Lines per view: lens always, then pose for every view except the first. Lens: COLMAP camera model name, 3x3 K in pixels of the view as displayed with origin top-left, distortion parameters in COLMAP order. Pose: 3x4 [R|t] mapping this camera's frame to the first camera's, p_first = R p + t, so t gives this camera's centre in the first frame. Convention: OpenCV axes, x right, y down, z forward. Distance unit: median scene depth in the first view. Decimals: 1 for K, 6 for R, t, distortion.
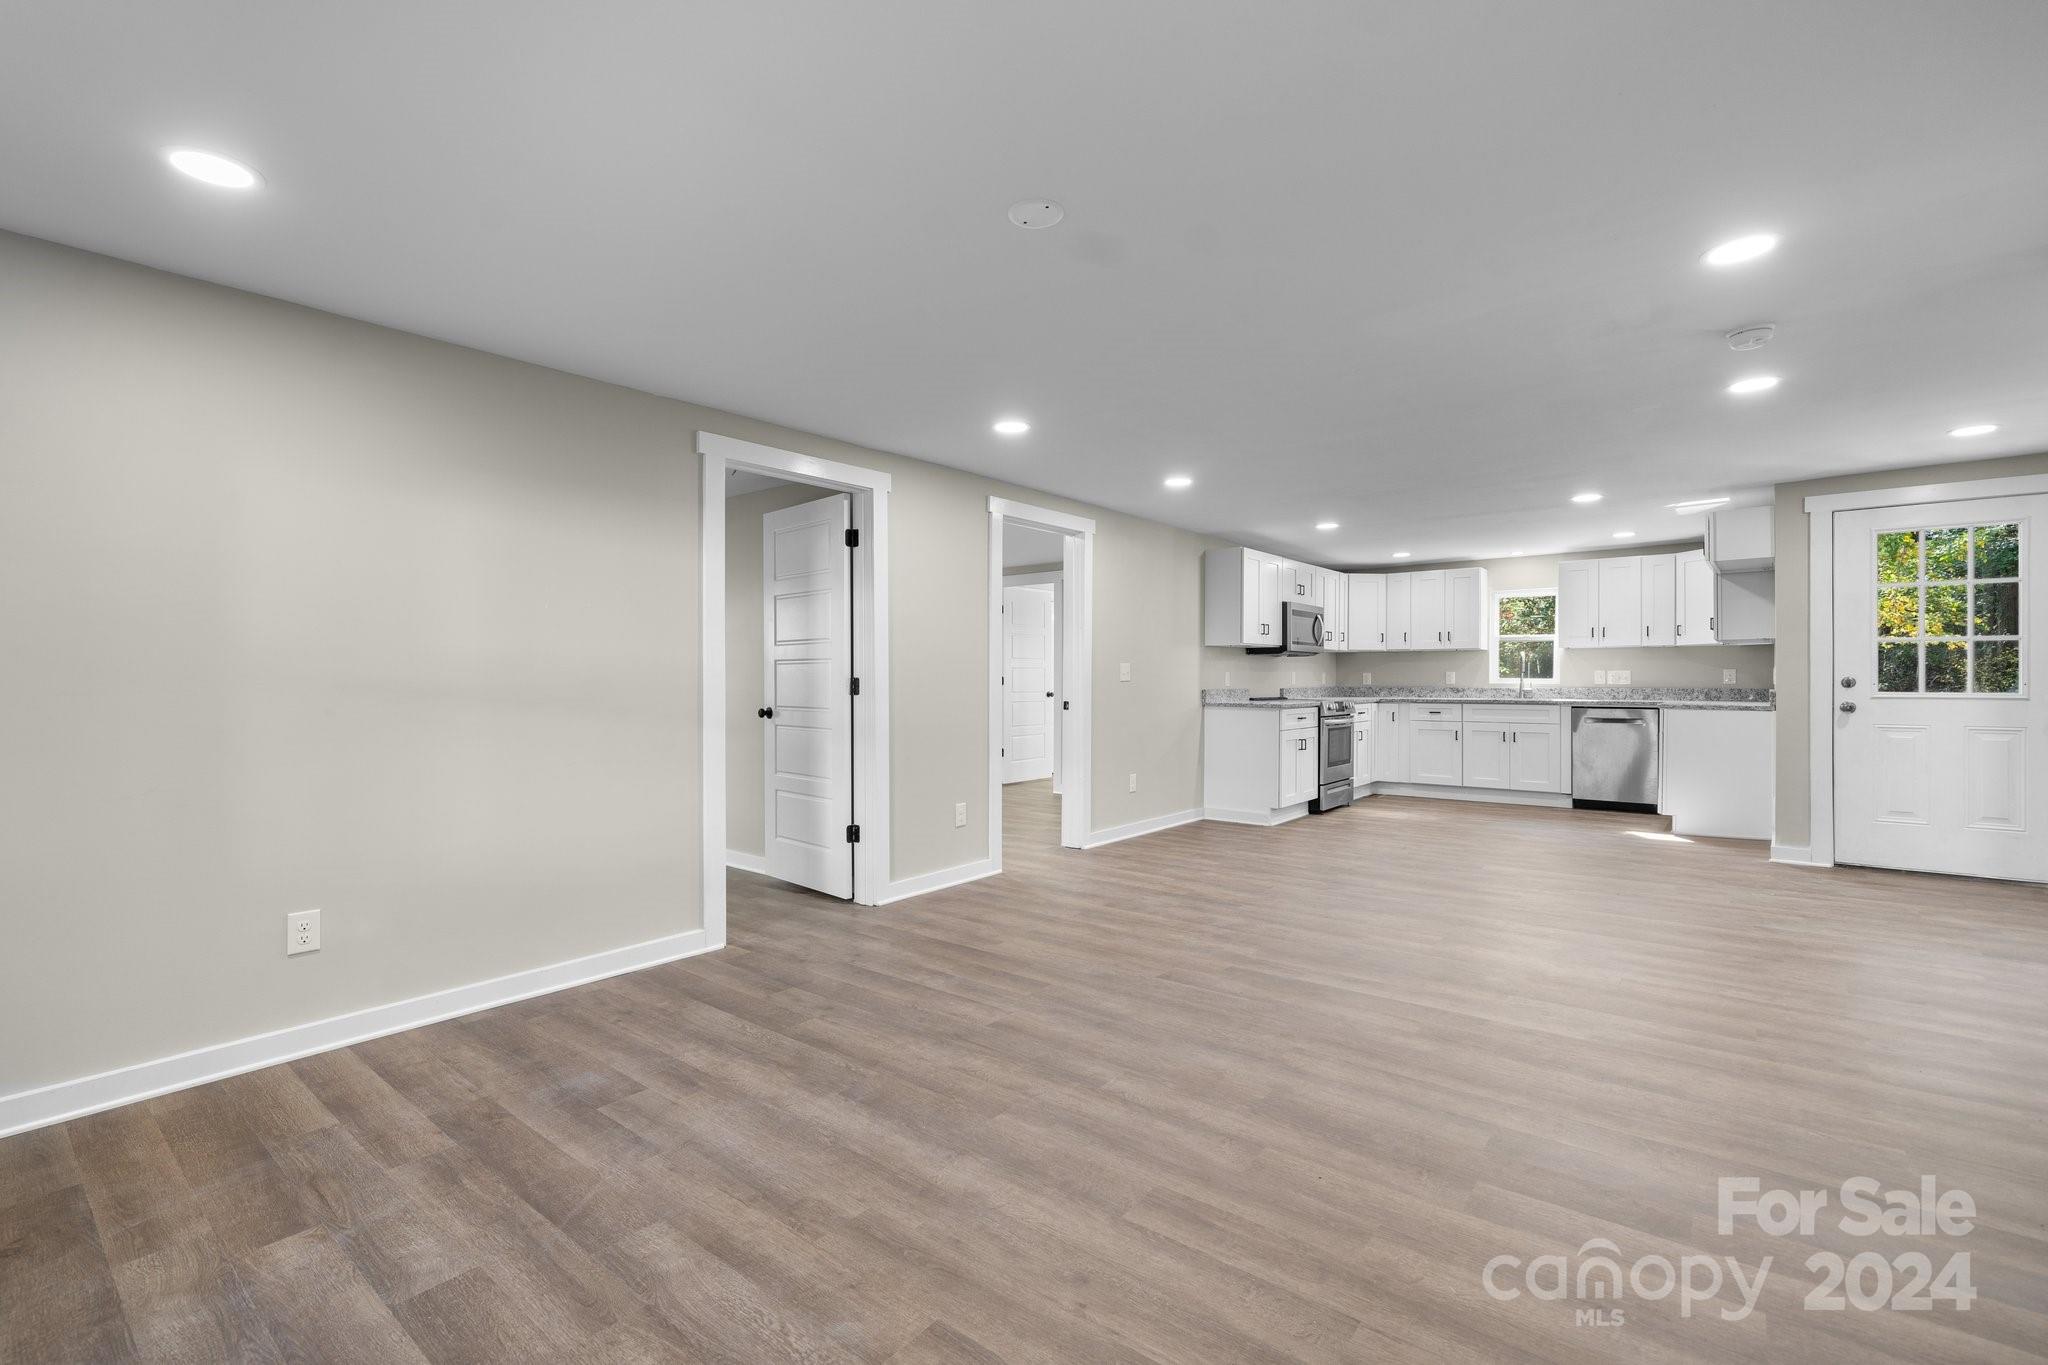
lens RADIAL K [[889.6, 0, 1017.4], [0, 889.6, 682.5], [0, 0, 1]] dist [-0.001521, 0.000050]
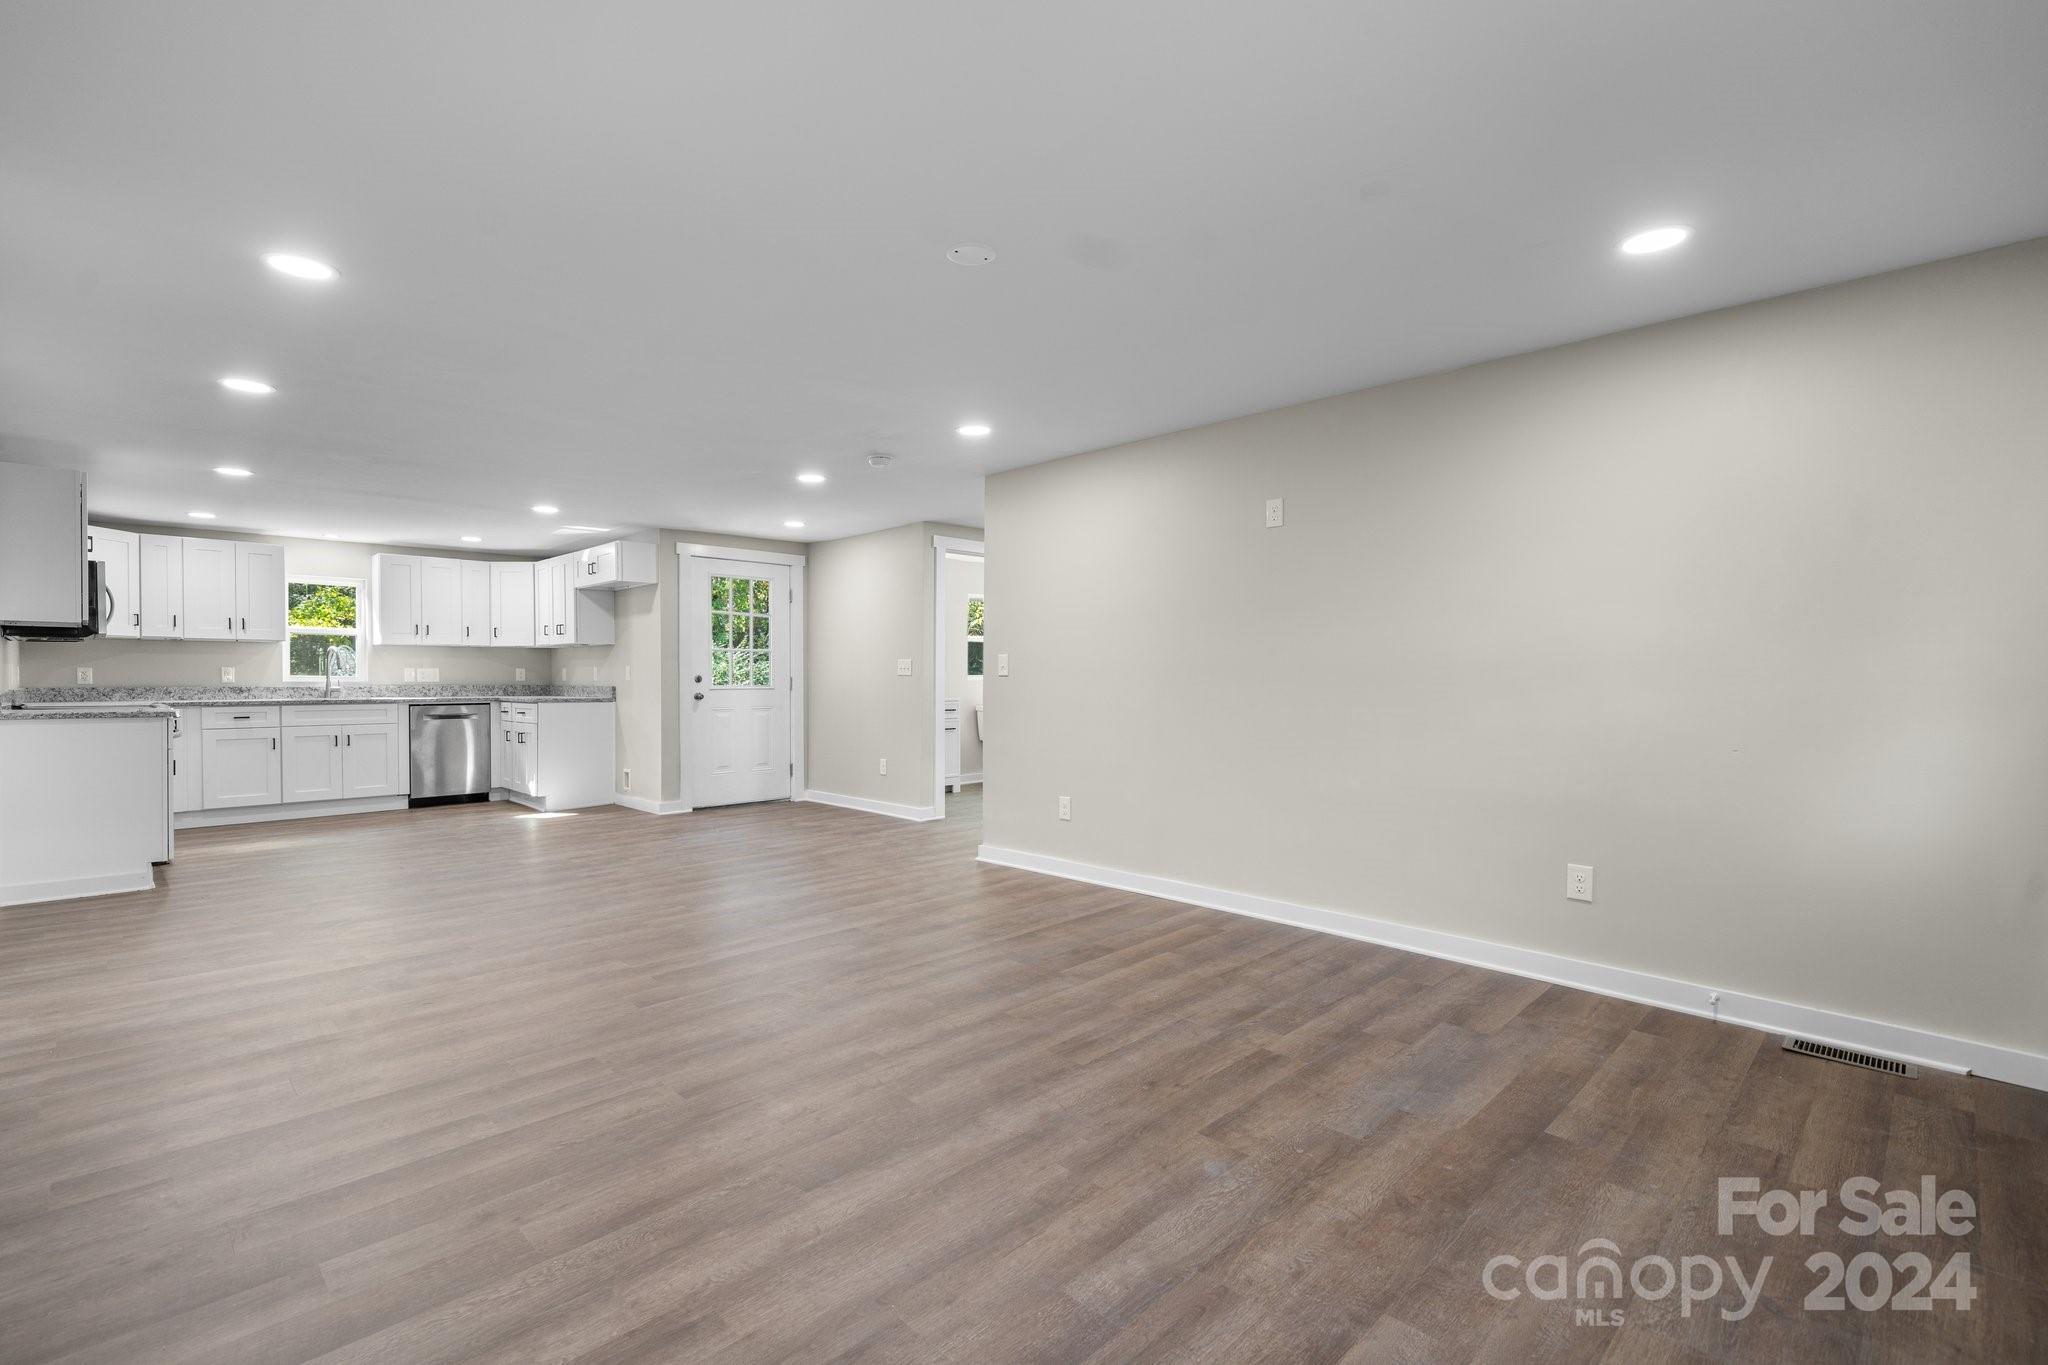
lens RADIAL K [[923.4, 0, 1012.0], [0, 923.4, 695.8], [0, 0, 1]] dist [0.000459, -0.000111]
pose [[0.111940, -0.019698, 0.993520, -0.309175], [0.003778, 0.999805, 0.019397, 0.000215], [-0.993708, 0.001582, 0.111992, 0.224378]]
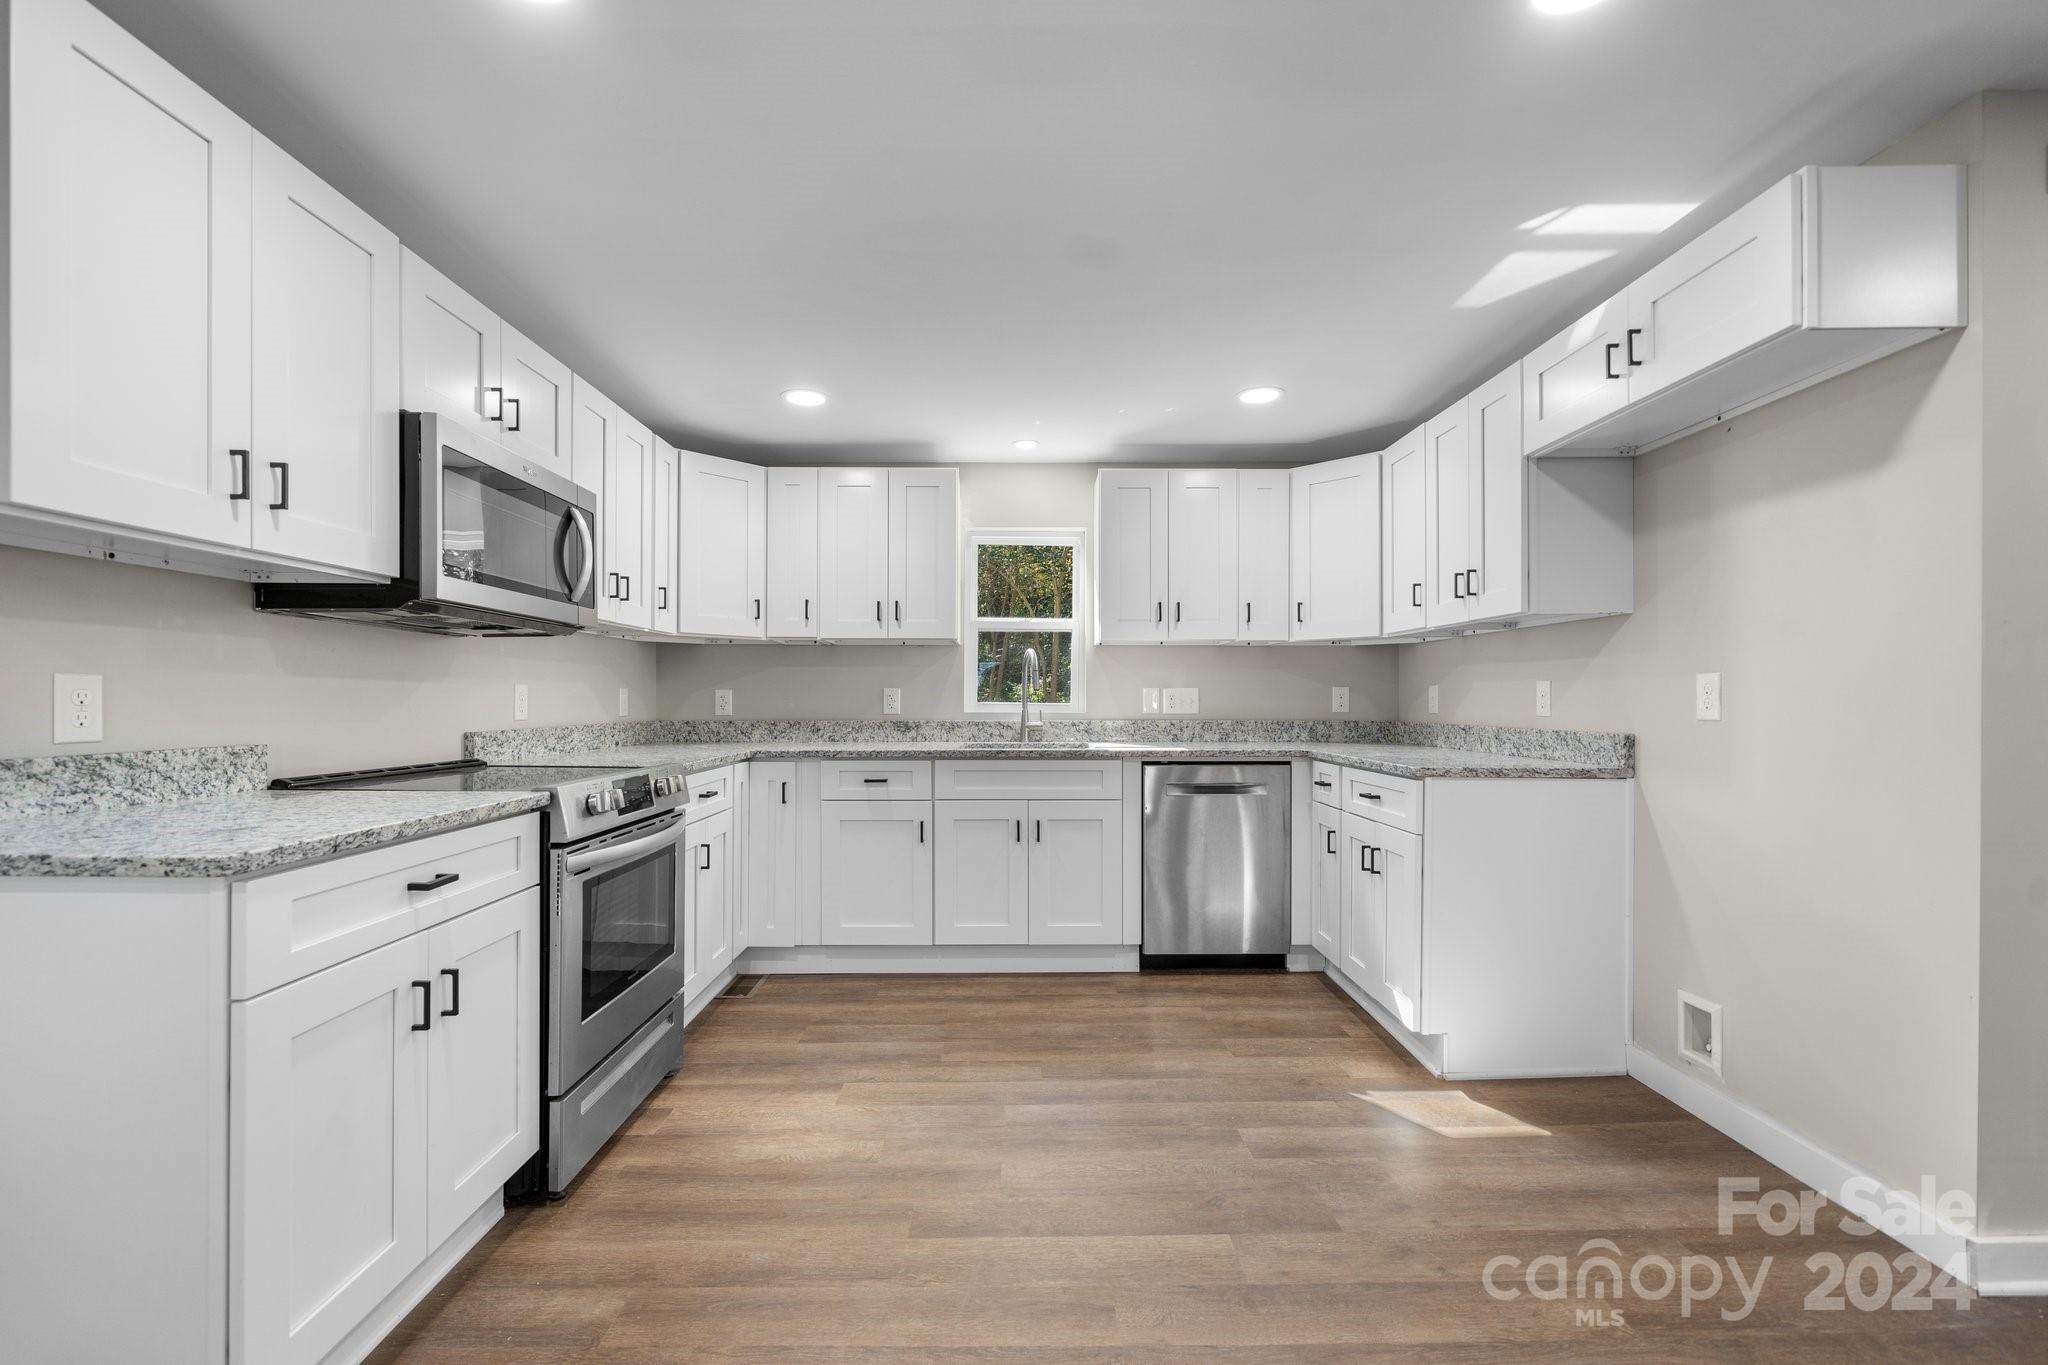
lens RADIAL K [[889.6, 0, 1019.3], [0, 889.6, 697.1], [0, 0, 1]] dist [-0.001521, 0.000050]
pose [[0.771180, 0.003431, 0.636608, 0.264976], [0.001598, 0.999972, -0.007325, -0.004318], [-0.636616, 0.006666, 0.771153, 0.665815]]
